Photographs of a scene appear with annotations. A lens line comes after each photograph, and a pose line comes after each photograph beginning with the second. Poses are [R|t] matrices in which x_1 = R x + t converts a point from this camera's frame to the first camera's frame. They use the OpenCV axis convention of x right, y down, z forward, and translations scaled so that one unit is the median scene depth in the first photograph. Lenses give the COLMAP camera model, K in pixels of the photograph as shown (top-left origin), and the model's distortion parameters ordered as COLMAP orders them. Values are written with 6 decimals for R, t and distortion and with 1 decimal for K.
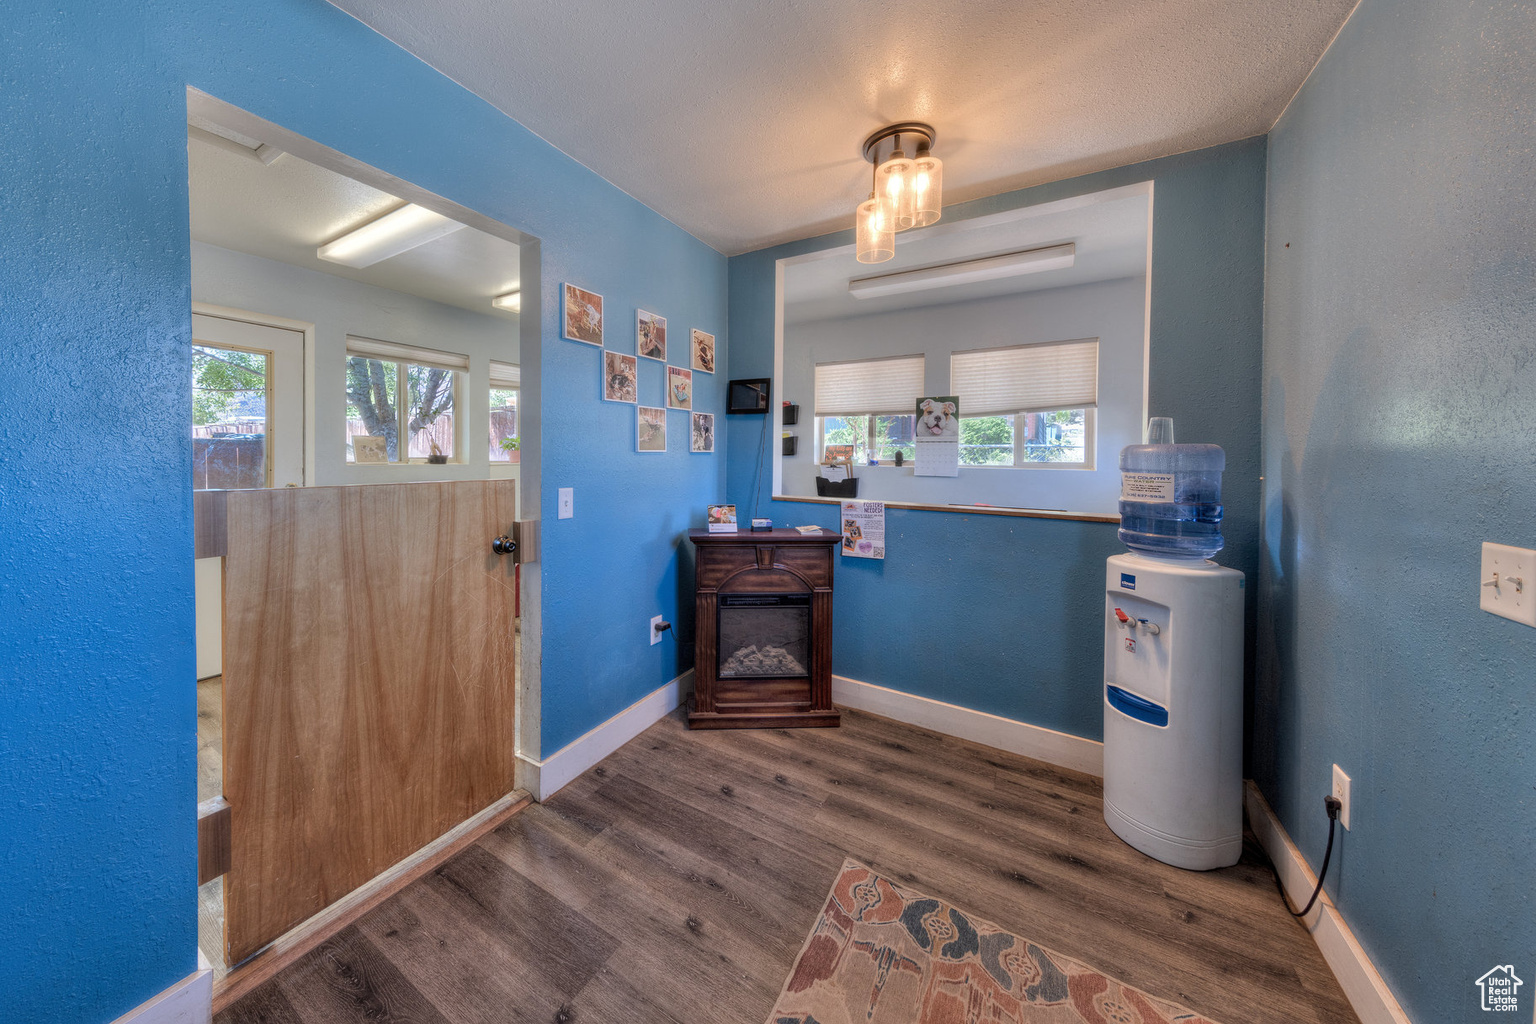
lens RADIAL K [[509.2, 0, 756.6], [0, 509.2, 466.7], [0, 0, 1]] dist [0.014118, -0.000537]
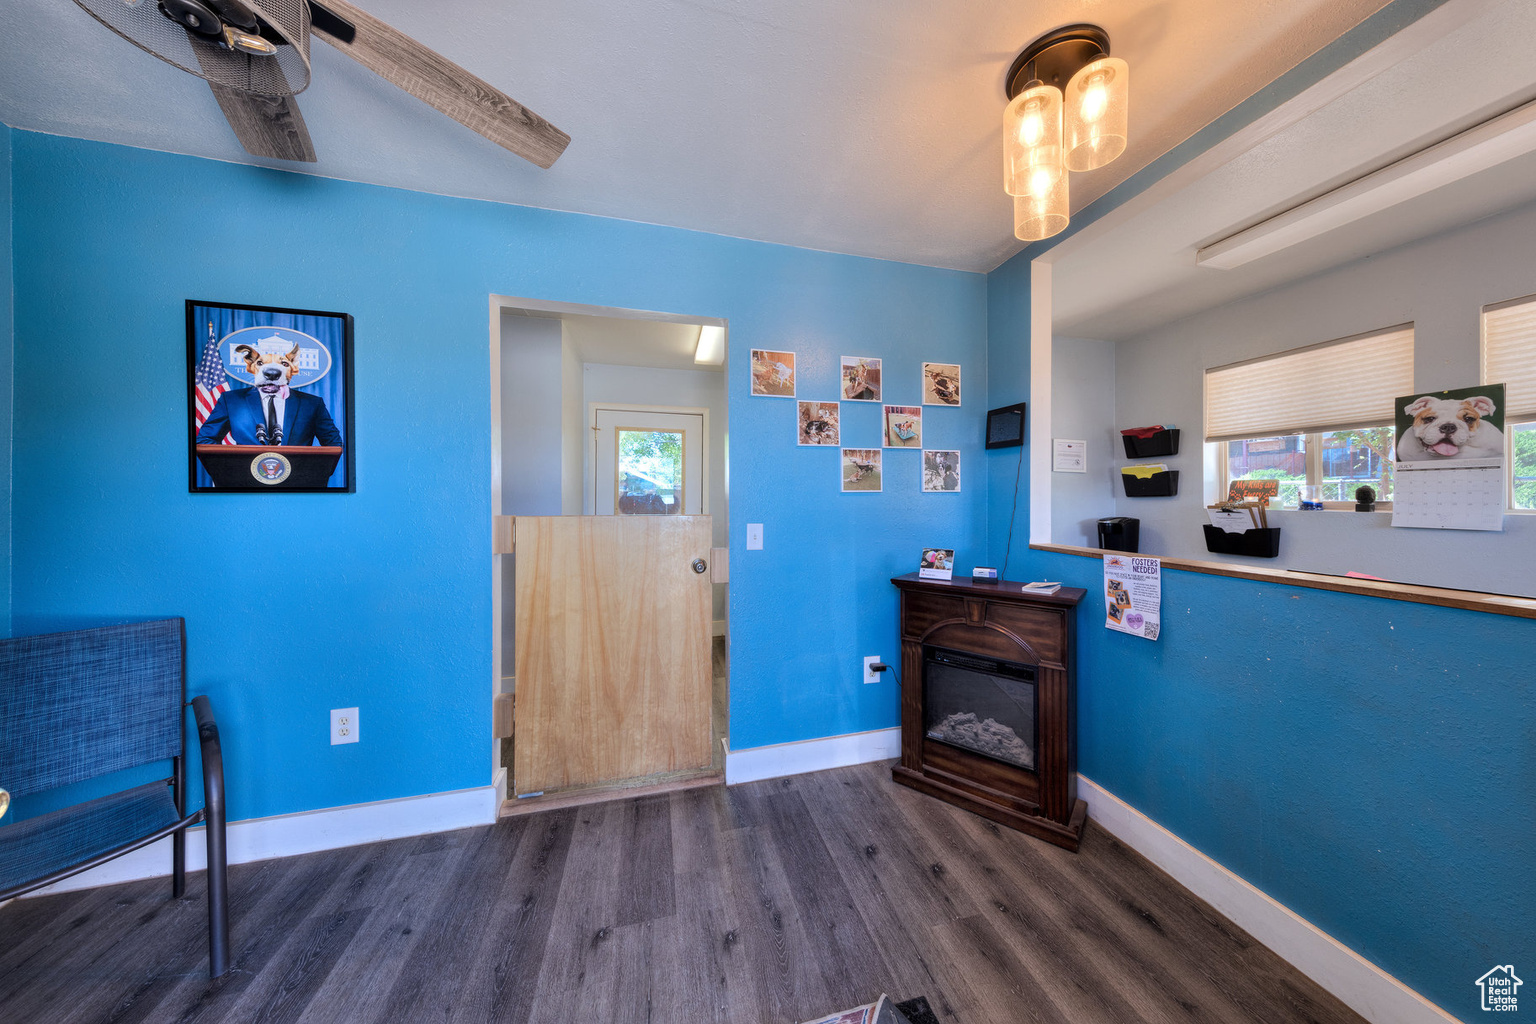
lens RADIAL K [[509.2, 0, 816.9], [0, 509.2, 501.3], [0, 0, 1]] dist [0.014118, -0.000537]
pose [[0.746301, -0.004075, -0.665596, 0.397306], [-0.009397, 0.999817, -0.016657, 0.006875], [0.665542, 0.018686, 0.746126, 0.176663]]
